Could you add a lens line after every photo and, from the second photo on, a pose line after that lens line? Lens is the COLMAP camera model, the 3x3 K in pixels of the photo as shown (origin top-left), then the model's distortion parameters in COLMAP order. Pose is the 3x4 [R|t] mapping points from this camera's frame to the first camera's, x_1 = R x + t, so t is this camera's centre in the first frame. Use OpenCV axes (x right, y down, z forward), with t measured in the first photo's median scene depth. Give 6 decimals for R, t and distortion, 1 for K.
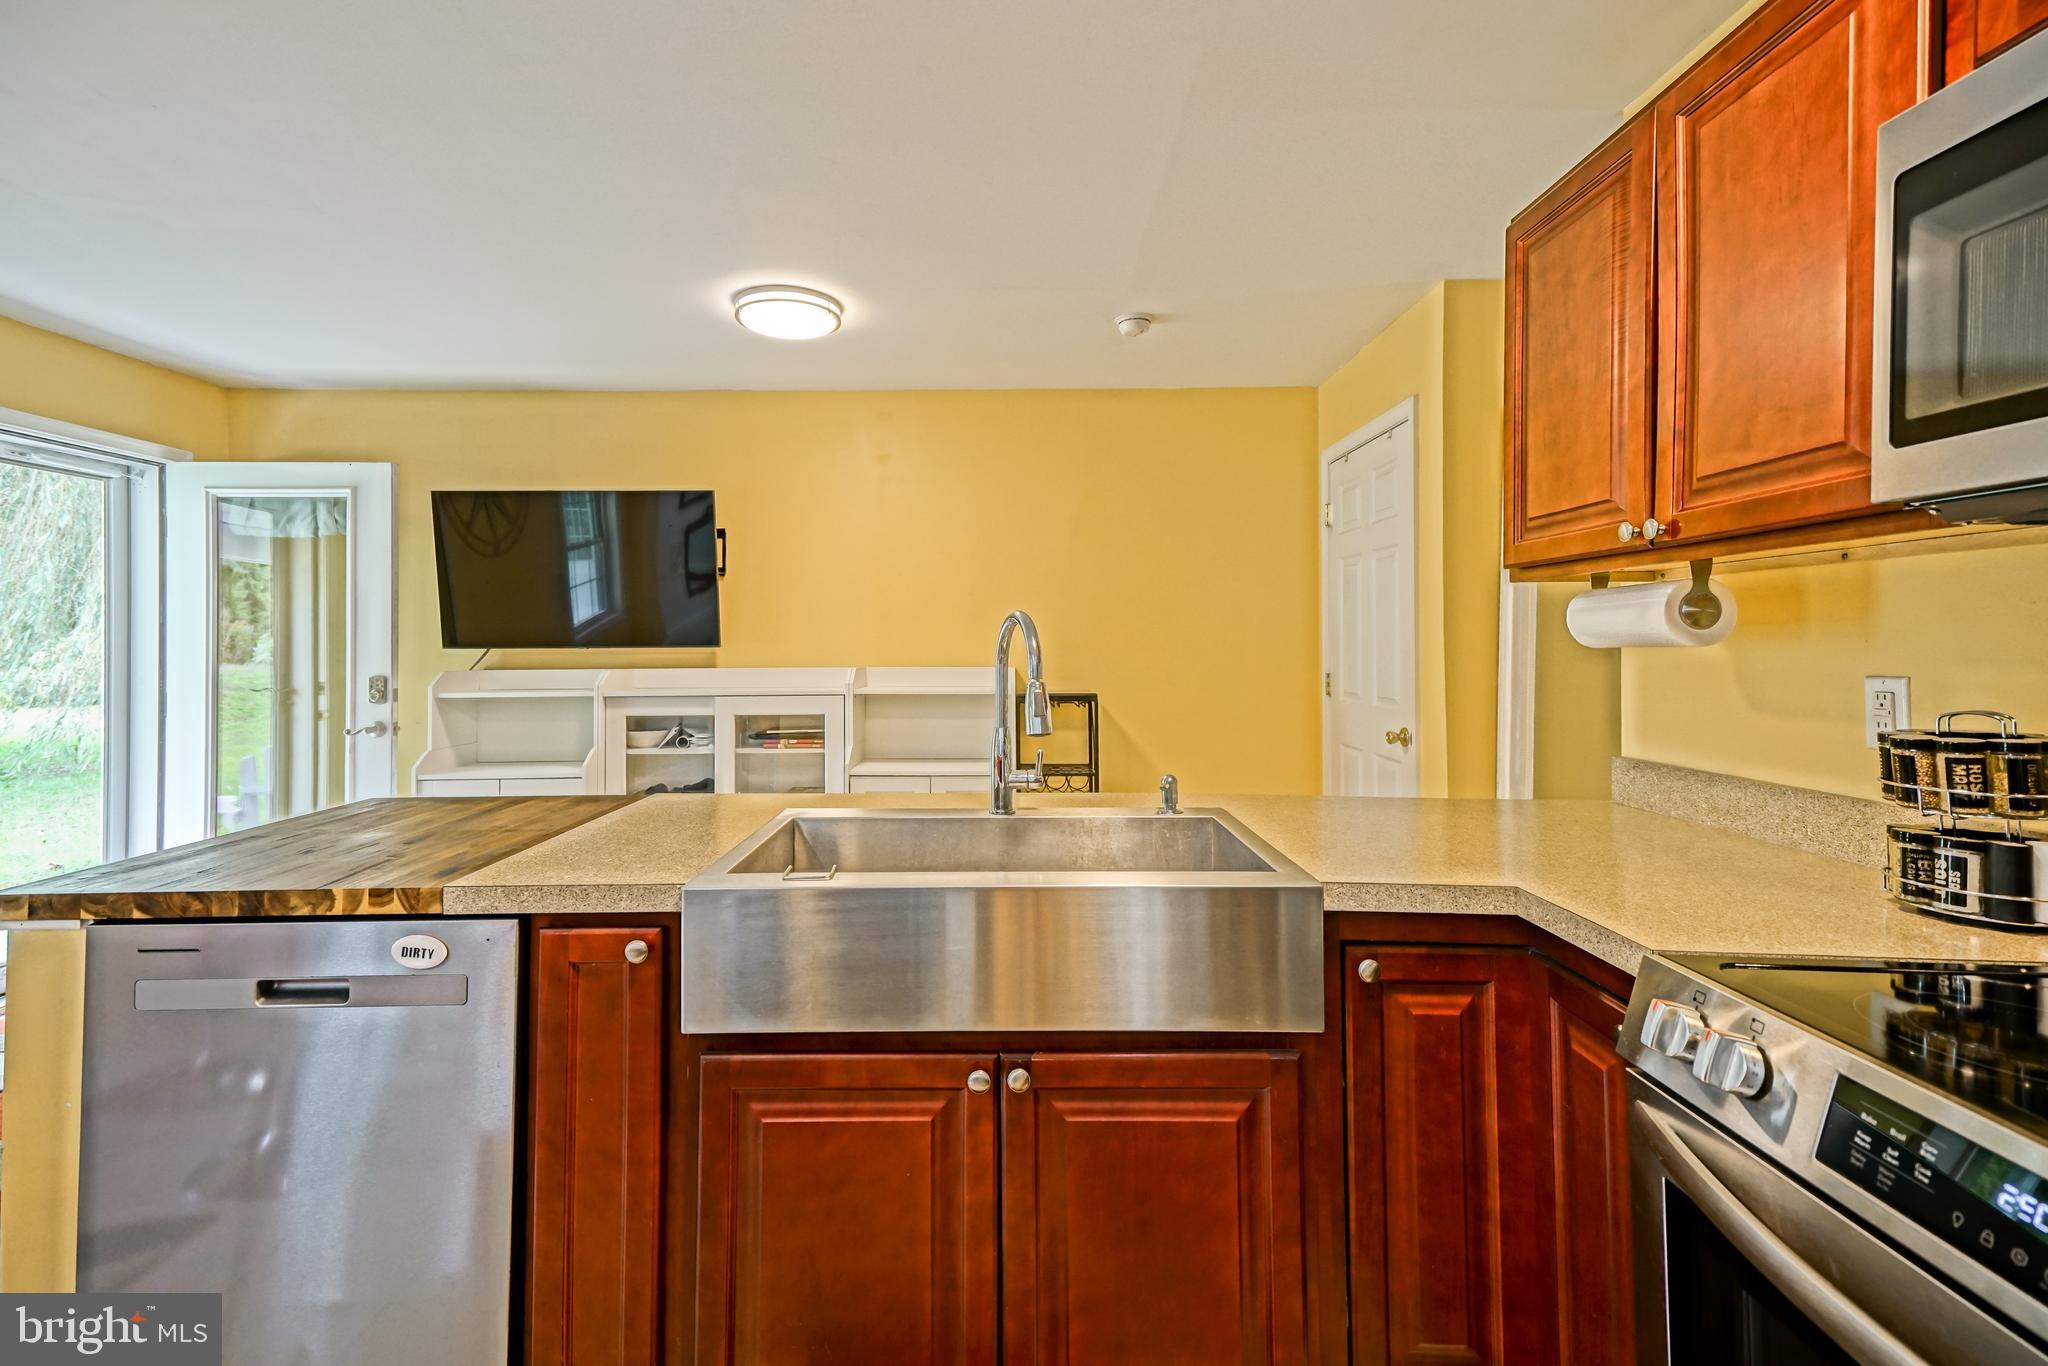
lens RADIAL K [[911.8, 0, 971.2], [0, 911.8, 635.2], [0, 0, 1]] dist [0.038297, -0.003660]
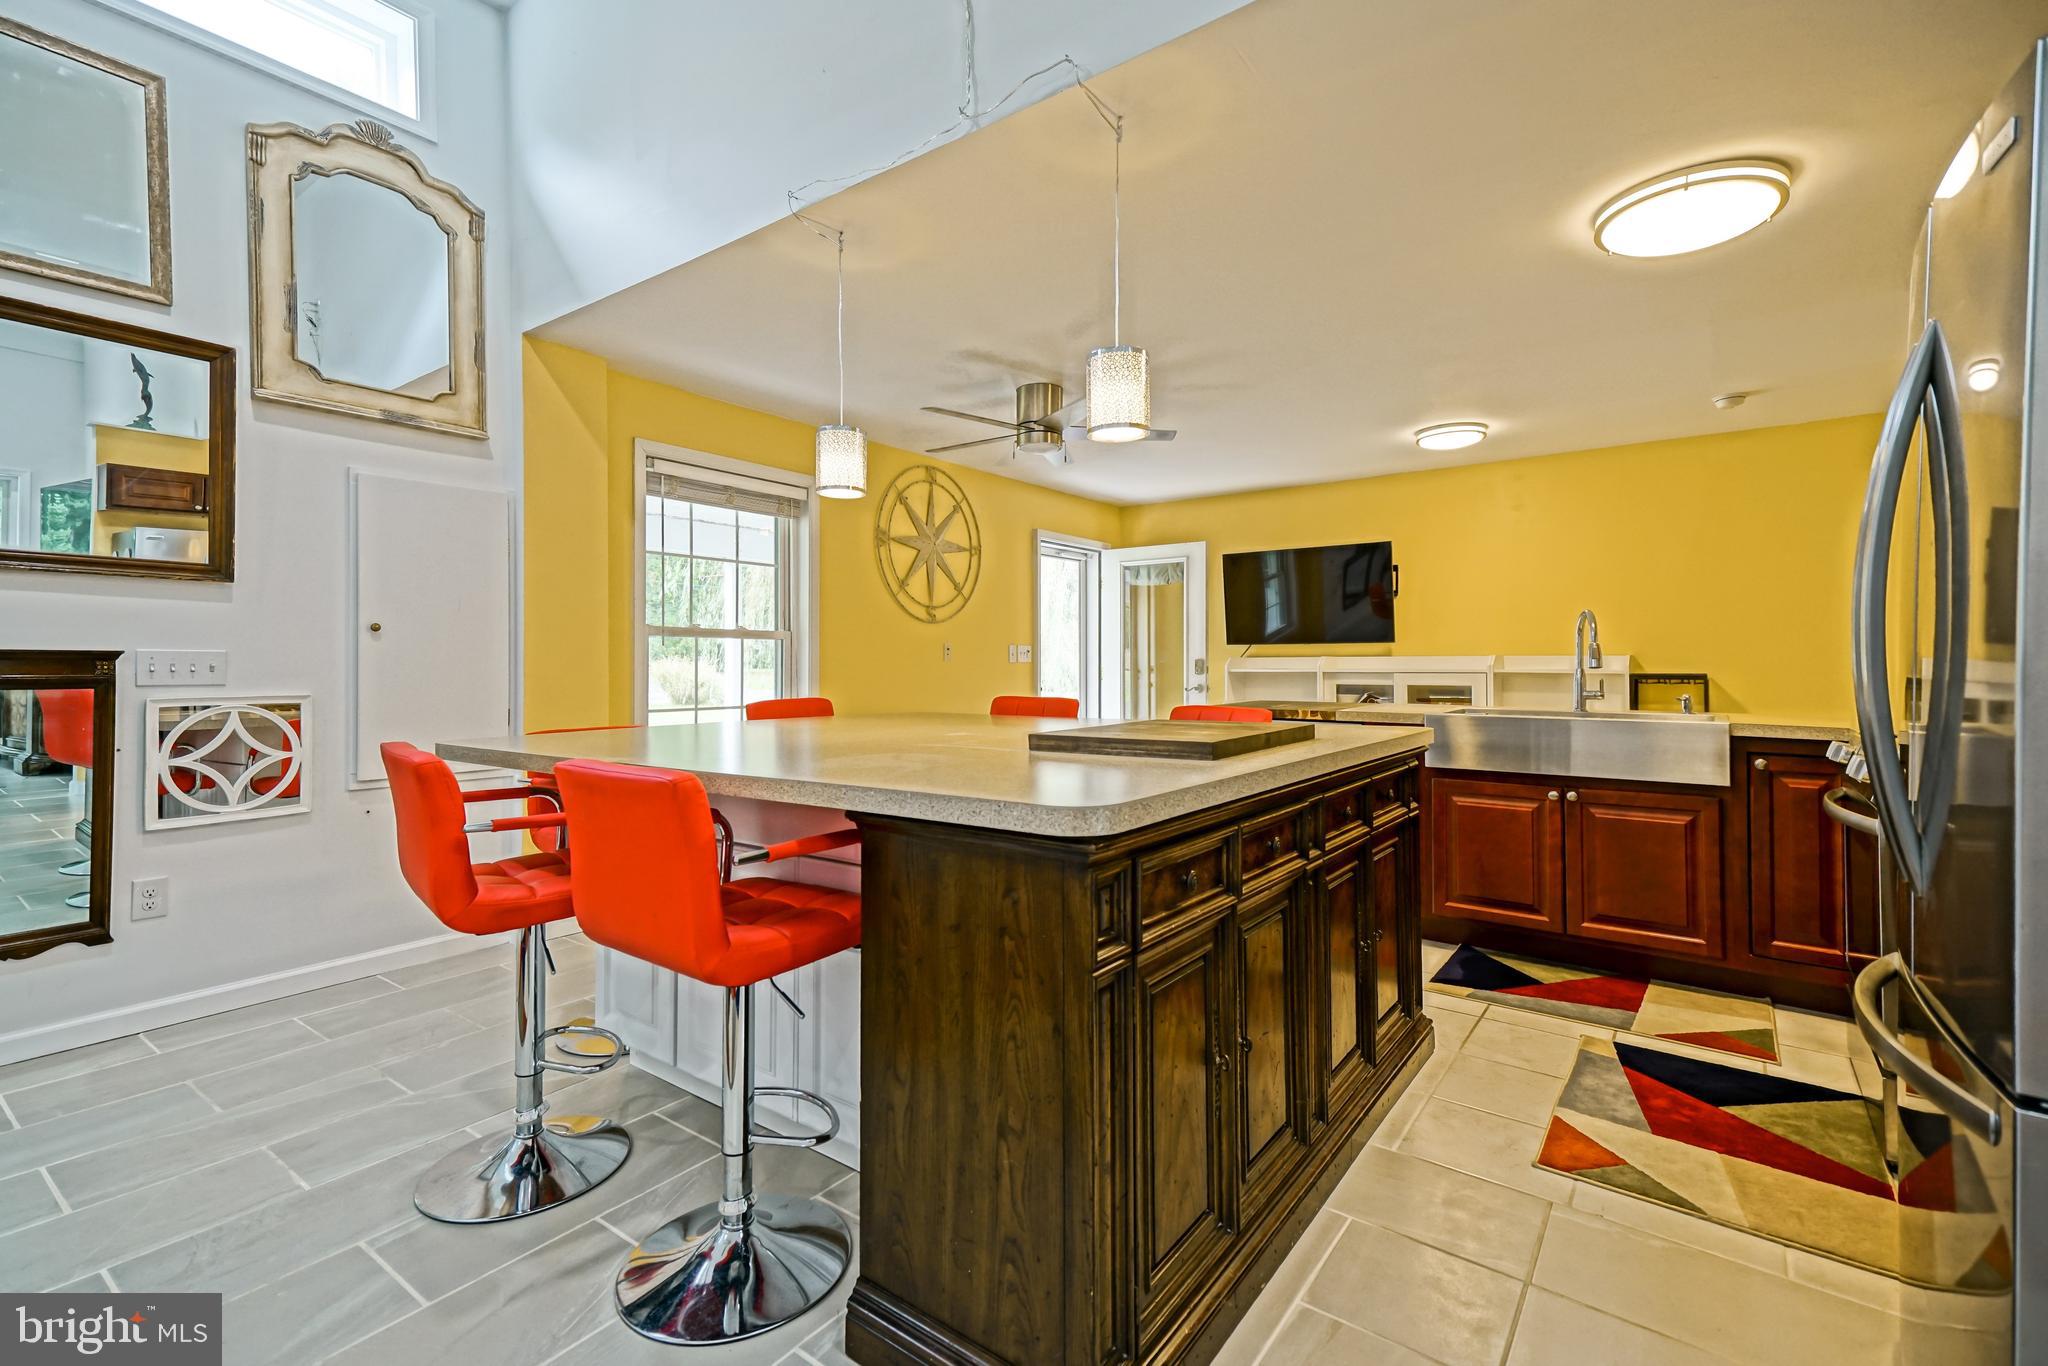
lens RADIAL K [[911.8, 0, 1016.3], [0, 911.8, 668.5], [0, 0, 1]] dist [0.038297, -0.003660]
pose [[0.823956, 0.004212, -0.566638, 0.218984], [0.005621, 0.999862, 0.015607, 0.085442], [0.566625, -0.016044, 0.823819, -1.836672]]
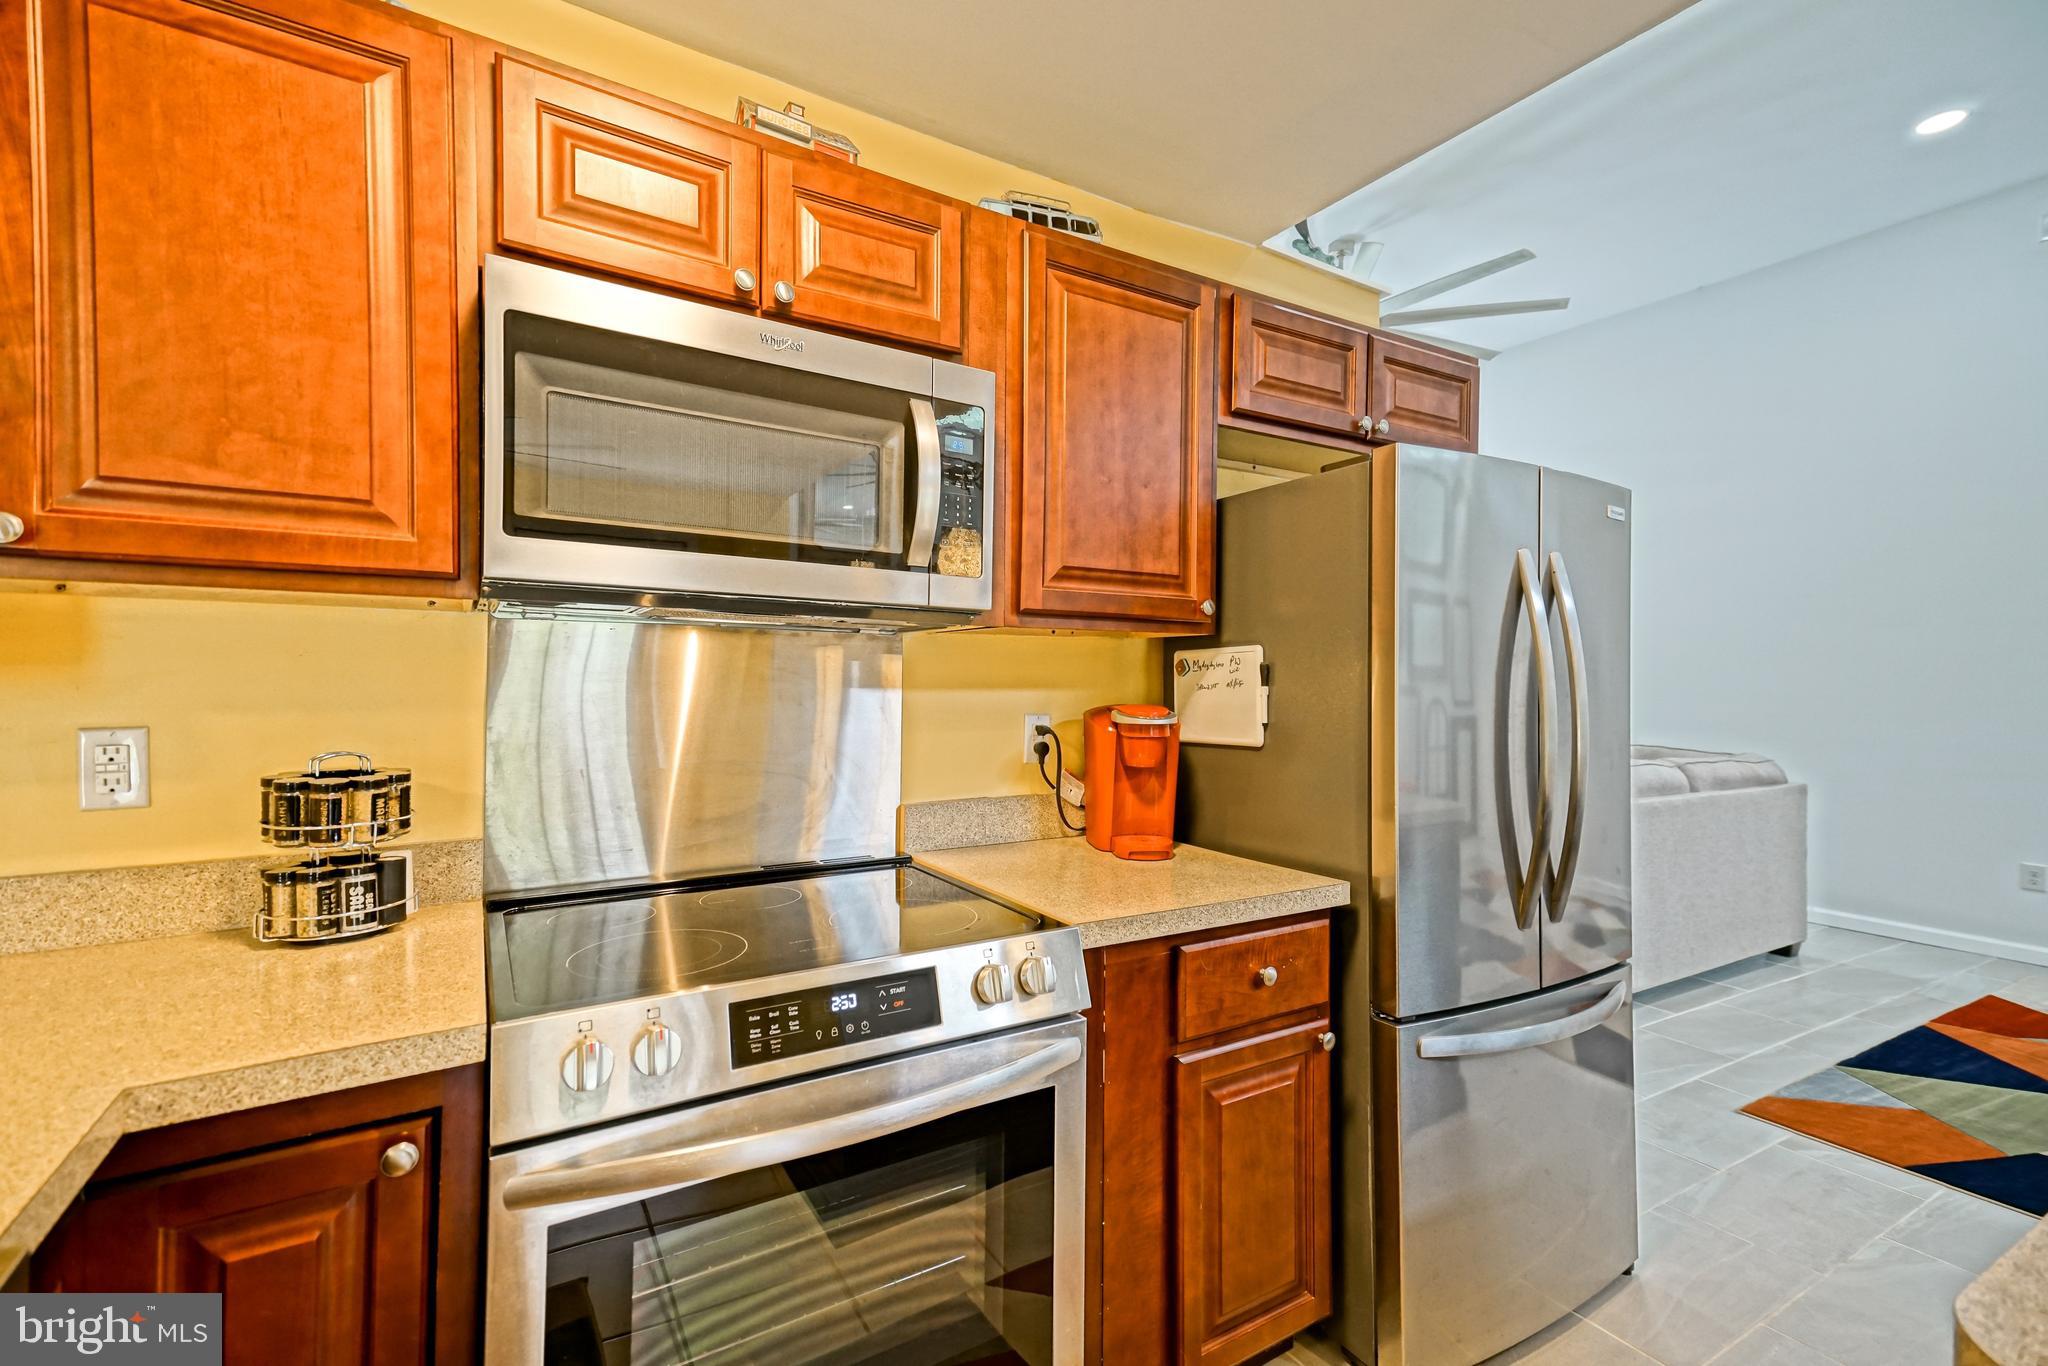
lens RADIAL K [[911.8, 0, 1015.6], [0, 911.8, 679.7], [0, 0, 1]] dist [0.038297, -0.003660]
pose [[-0.554281, -0.005818, 0.832309, -0.270216], [-0.016807, 0.999850, -0.004203, -0.013410], [-0.832160, -0.016318, -0.554296, 0.819426]]
